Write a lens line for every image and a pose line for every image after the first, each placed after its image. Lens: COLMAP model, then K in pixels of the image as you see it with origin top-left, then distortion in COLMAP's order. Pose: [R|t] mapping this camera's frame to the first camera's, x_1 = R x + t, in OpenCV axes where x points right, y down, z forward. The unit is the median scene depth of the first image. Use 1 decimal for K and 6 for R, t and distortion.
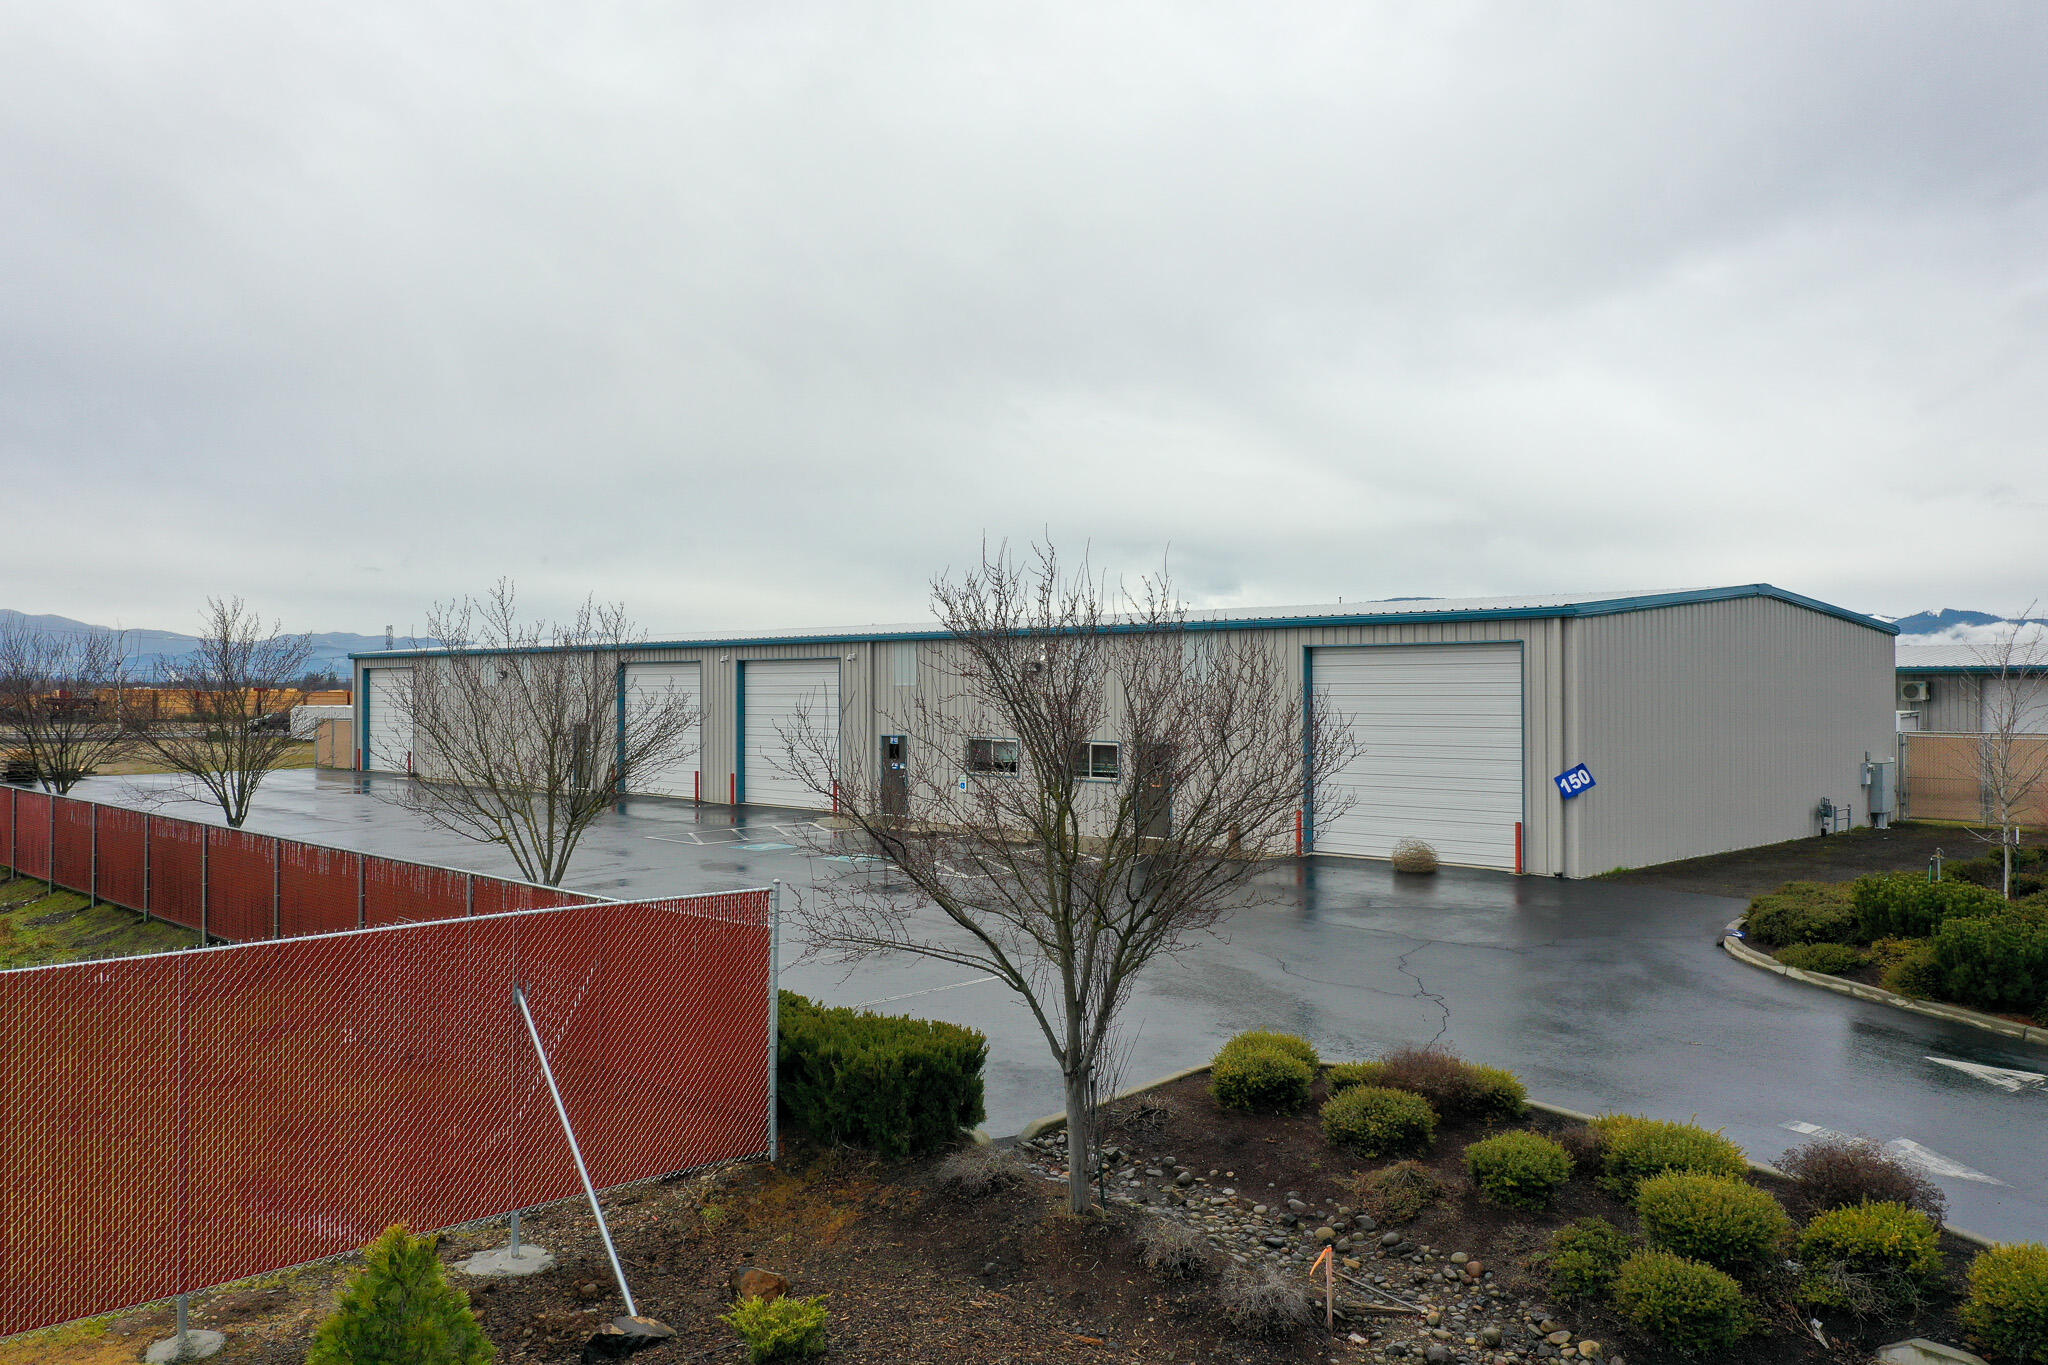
lens RADIAL K [[1607.6, 0, 1025.7], [0, 1607.6, 668.0], [0, 0, 1]] dist [0.005348, 0.005310]
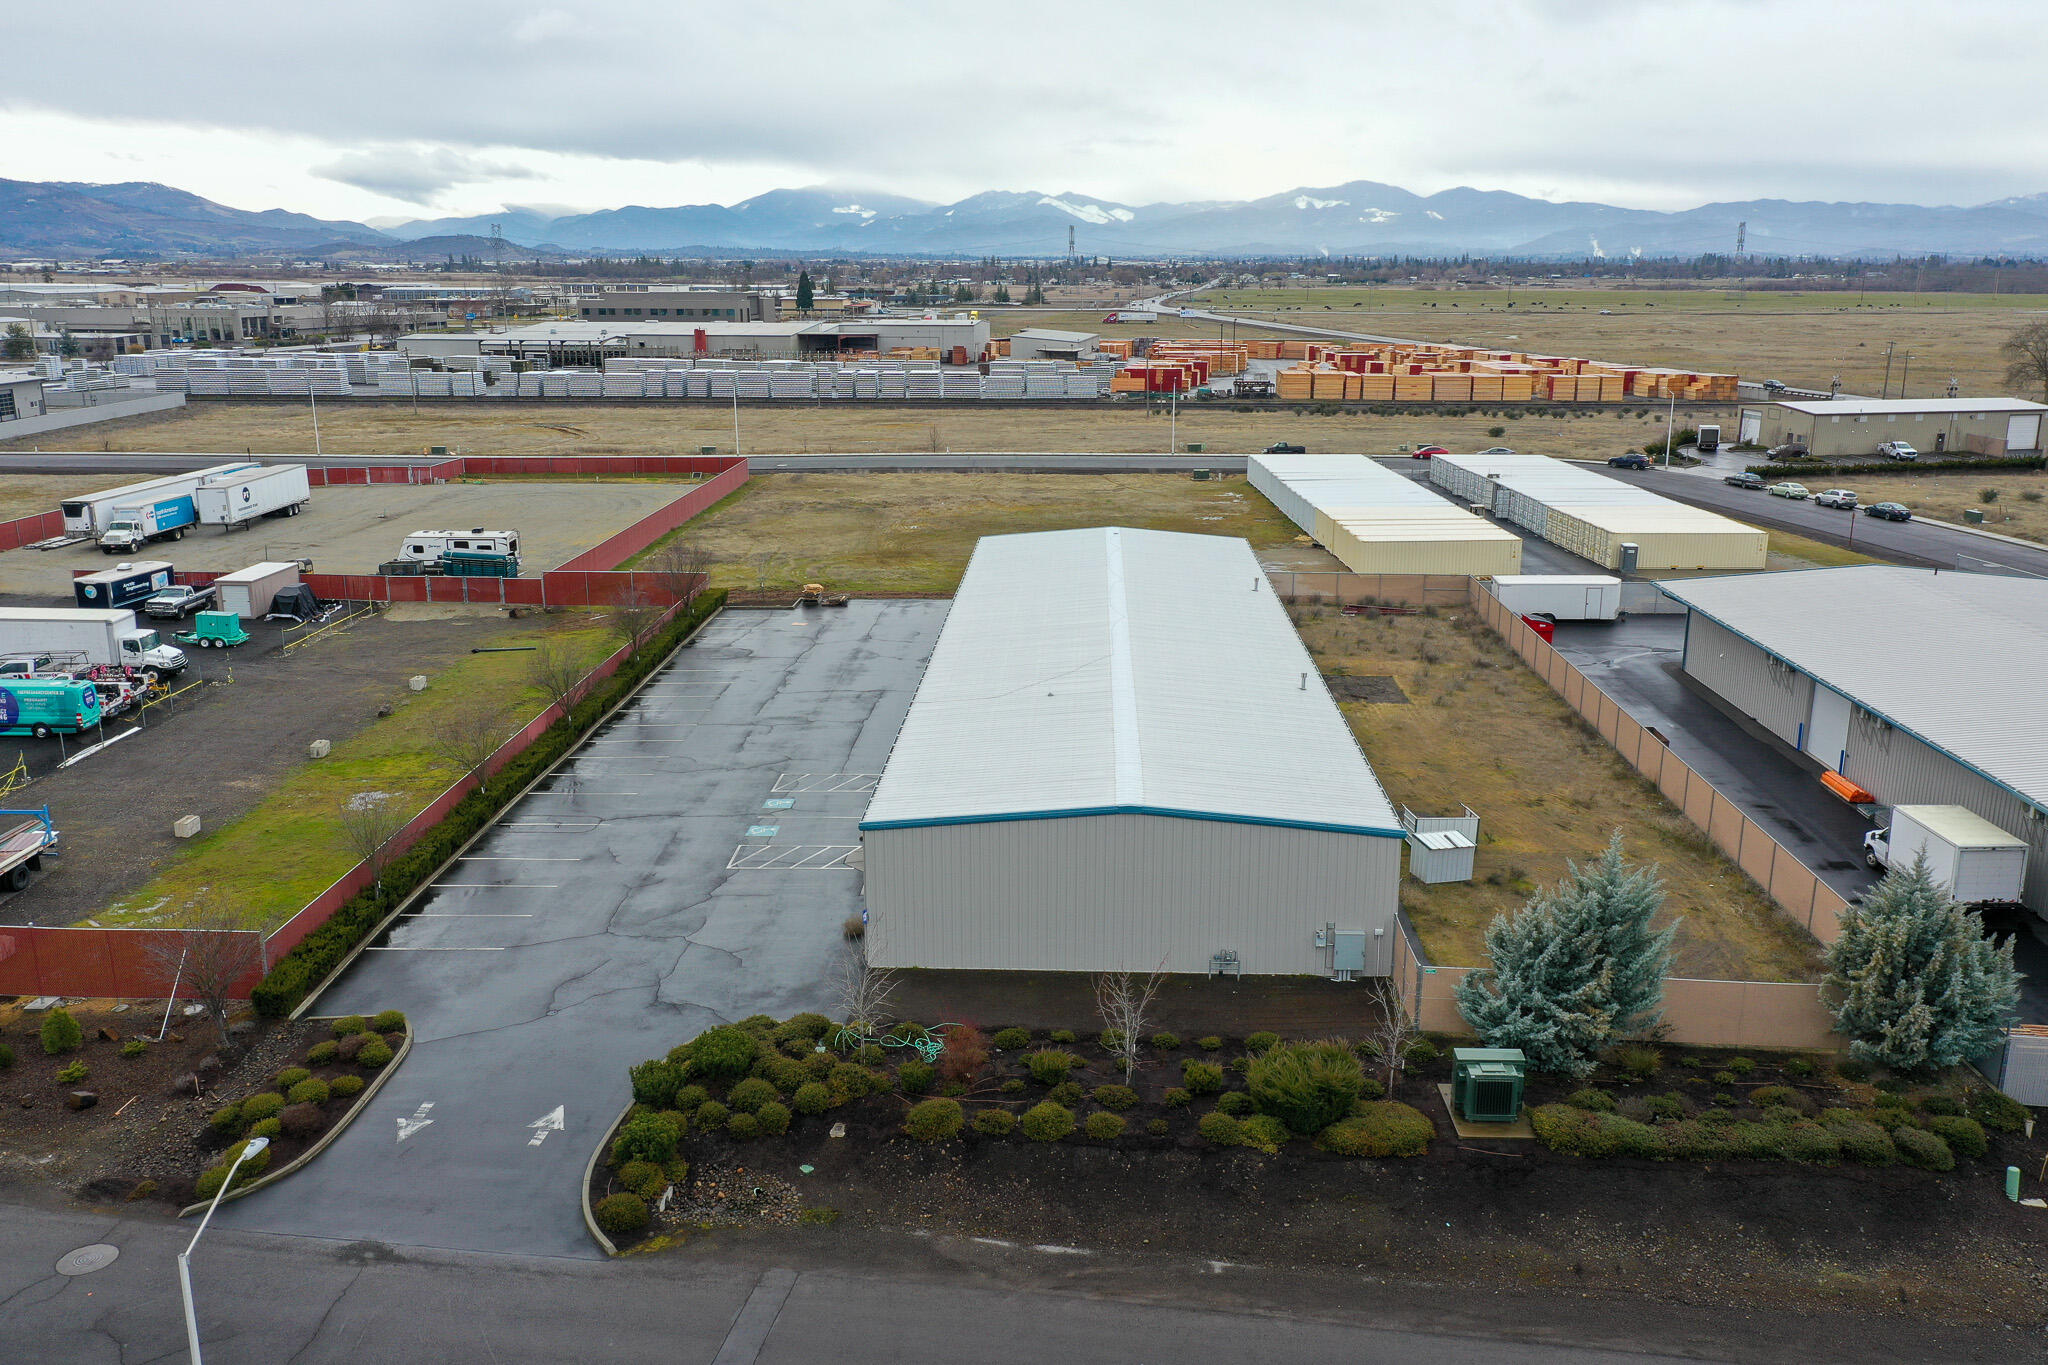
lens RADIAL K [[1607.6, 0, 1025.7], [0, 1607.6, 668.0], [0, 0, 1]] dist [0.005348, 0.005310]
pose [[0.683304, 0.180066, -0.707581, 1.204388], [0.007166, 0.967412, 0.253108, -0.464639], [0.730098, -0.178020, 0.659746, -0.000165]]
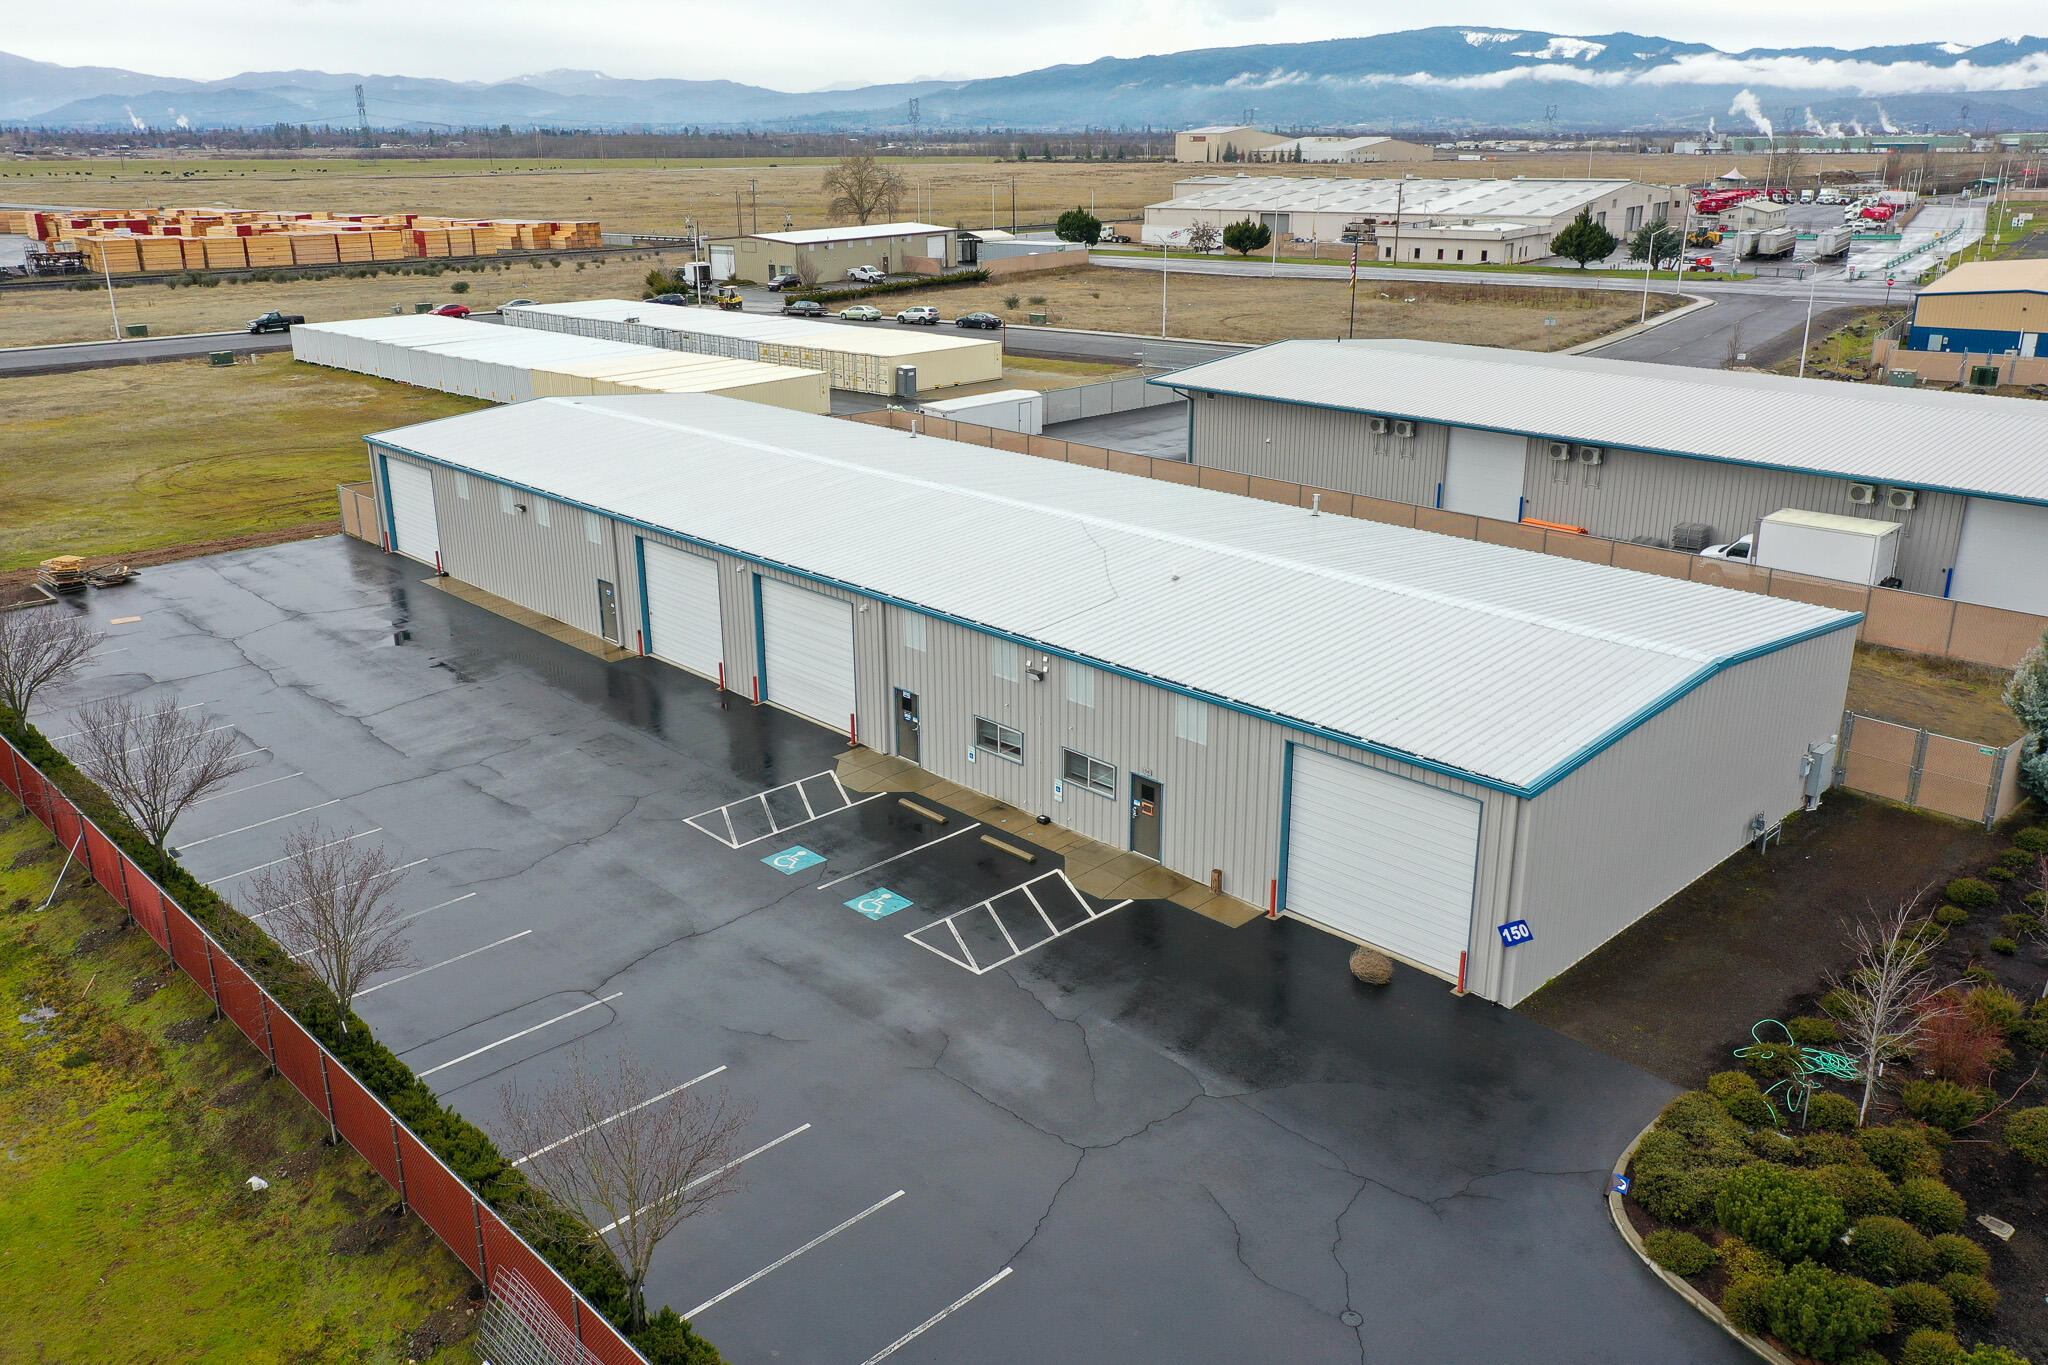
lens RADIAL K [[1607.6, 0, 1025.7], [0, 1607.6, 668.0], [0, 0, 1]] dist [0.005348, 0.005310]
pose [[0.999985, -0.000528, -0.005508, 0.003498], [0.002298, 0.945174, 0.326558, -0.338798], [0.005033, -0.326566, 0.945161, -0.003768]]
